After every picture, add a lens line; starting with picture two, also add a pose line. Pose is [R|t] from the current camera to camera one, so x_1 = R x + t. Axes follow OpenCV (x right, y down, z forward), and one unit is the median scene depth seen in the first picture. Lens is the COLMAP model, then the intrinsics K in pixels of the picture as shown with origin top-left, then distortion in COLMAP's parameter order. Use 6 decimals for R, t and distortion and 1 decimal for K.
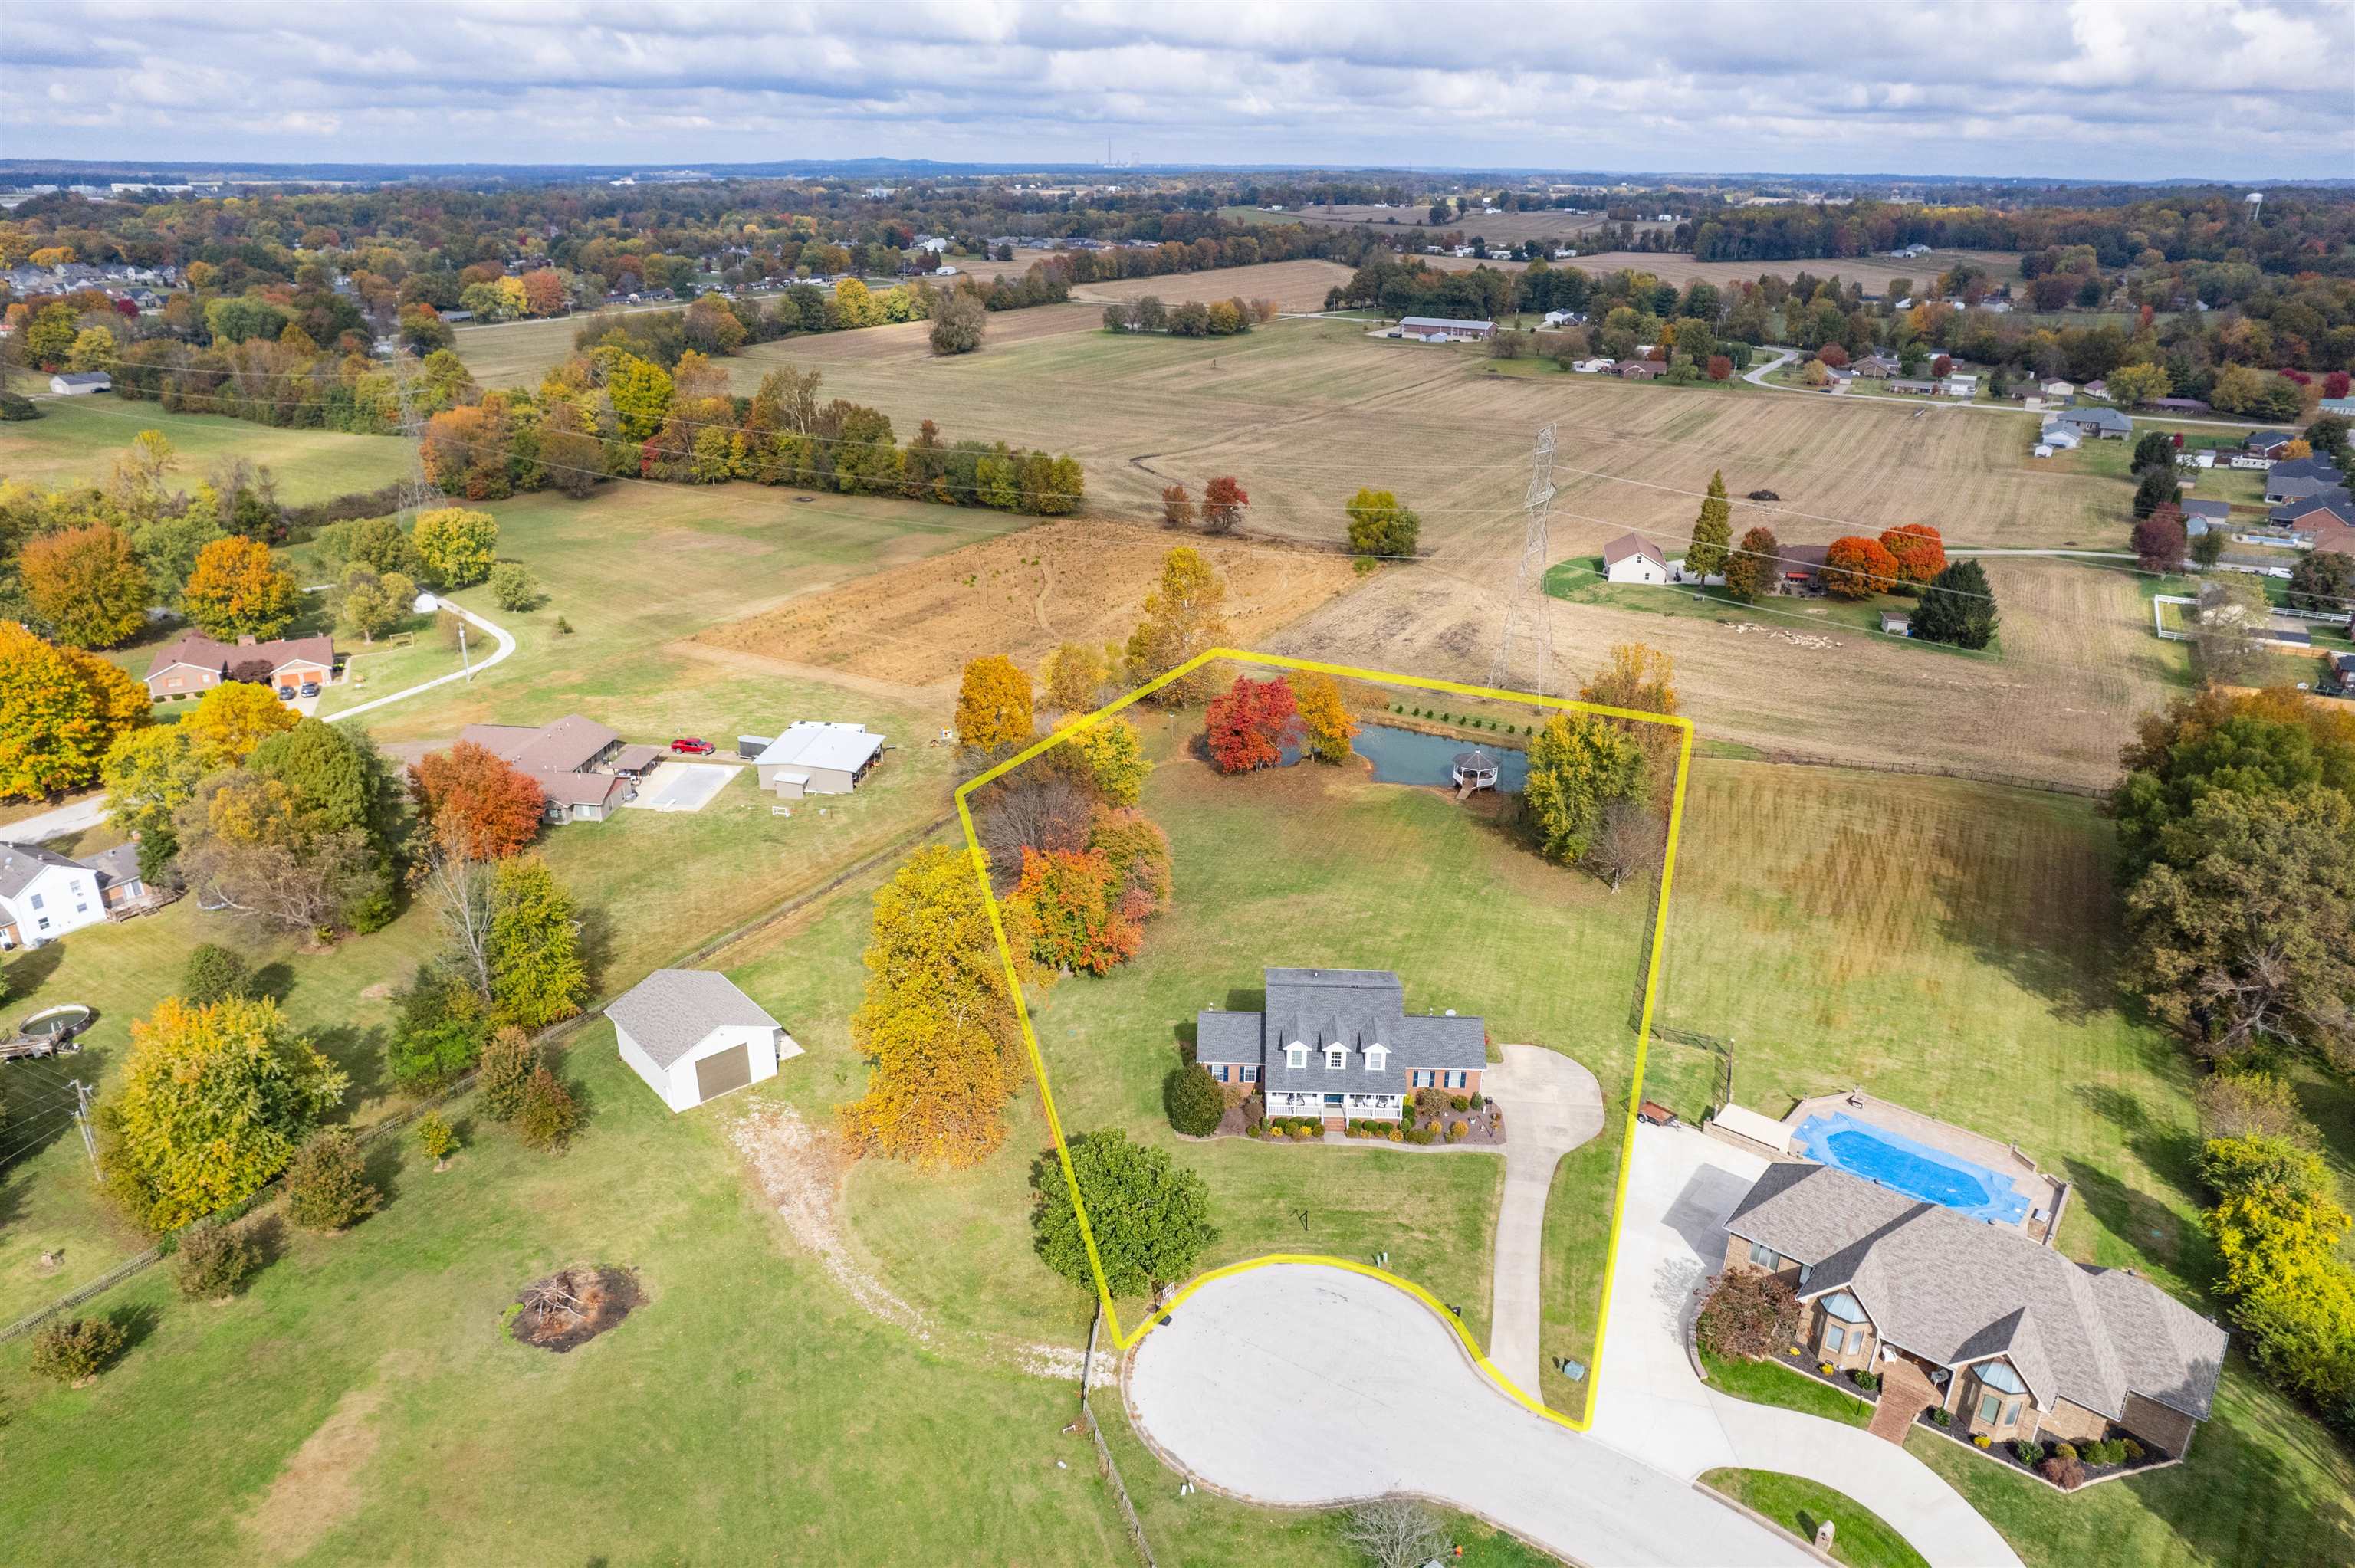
lens RADIAL K [[1510.8, 0, 1177.5], [0, 1510.8, 784.0], [0, 0, 1]] dist [-0.075085, 0.067066]
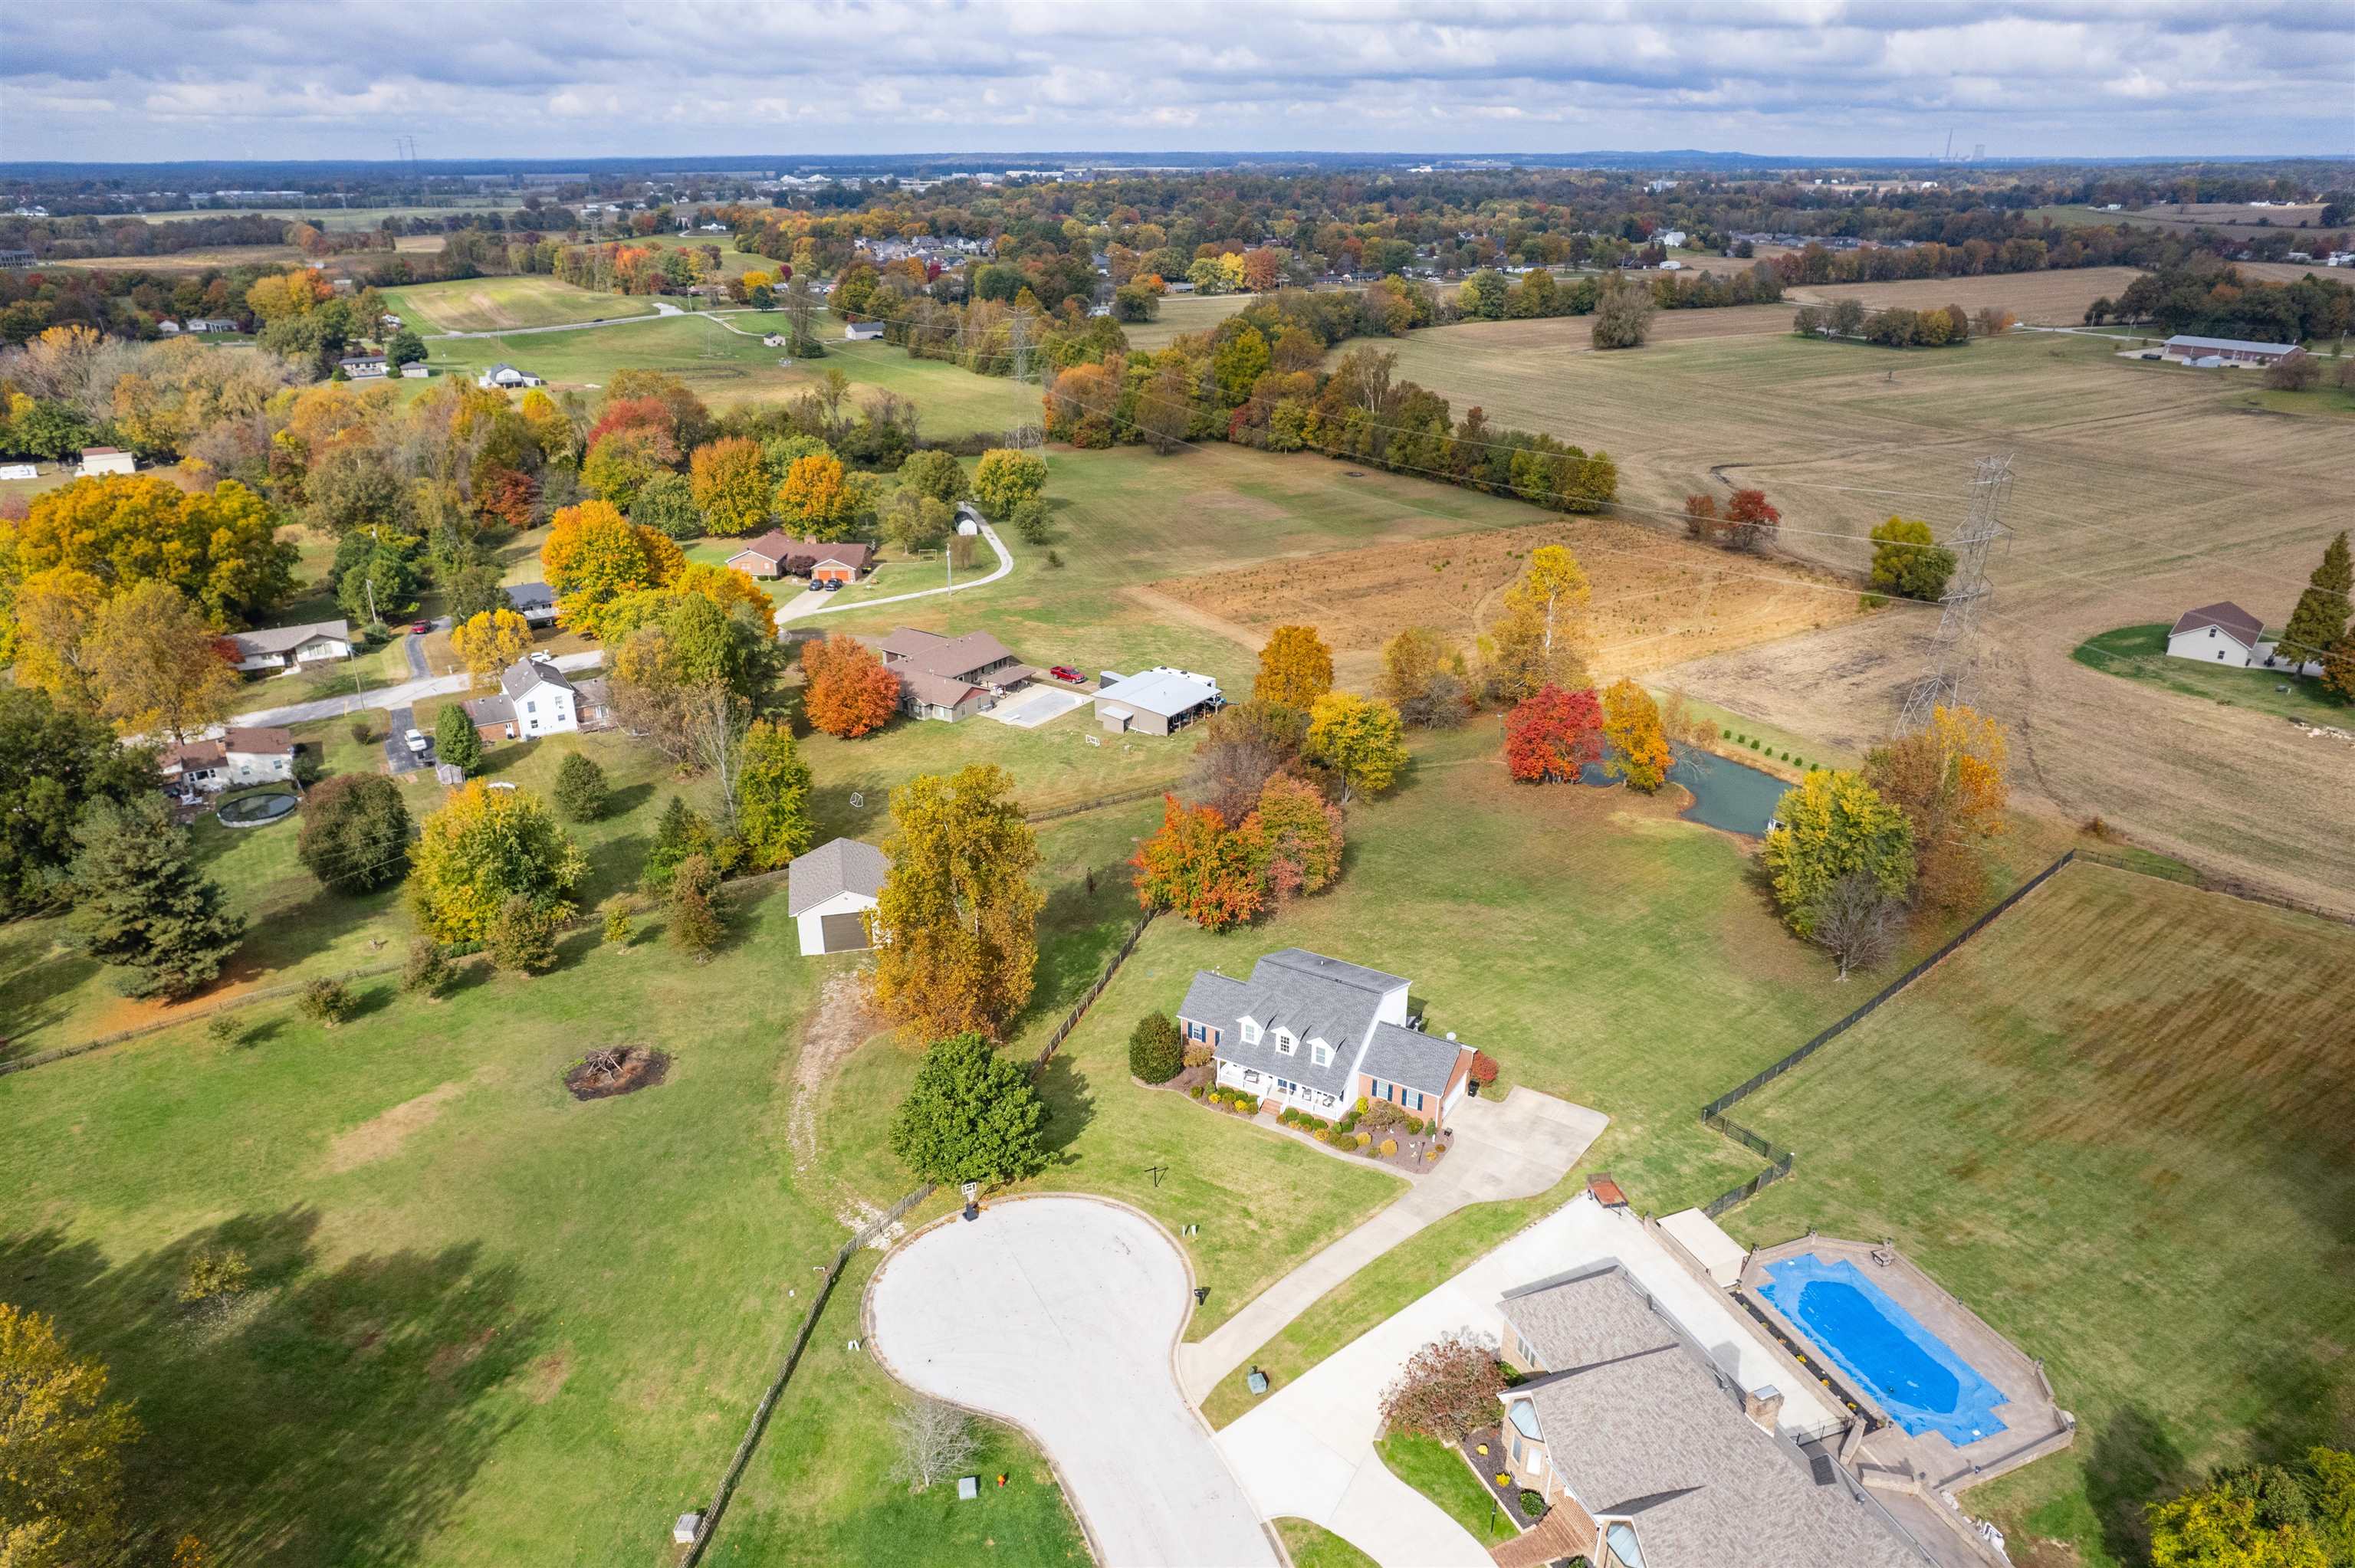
lens RADIAL K [[1510.8, 0, 1177.5], [0, 1510.8, 784.0], [0, 0, 1]] dist [-0.075085, 0.067066]
pose [[0.882354, 0.175821, -0.436508, 0.127294], [-0.173471, 0.983782, 0.045604, -0.005284], [0.437447, 0.035483, 0.898544, 0.020717]]
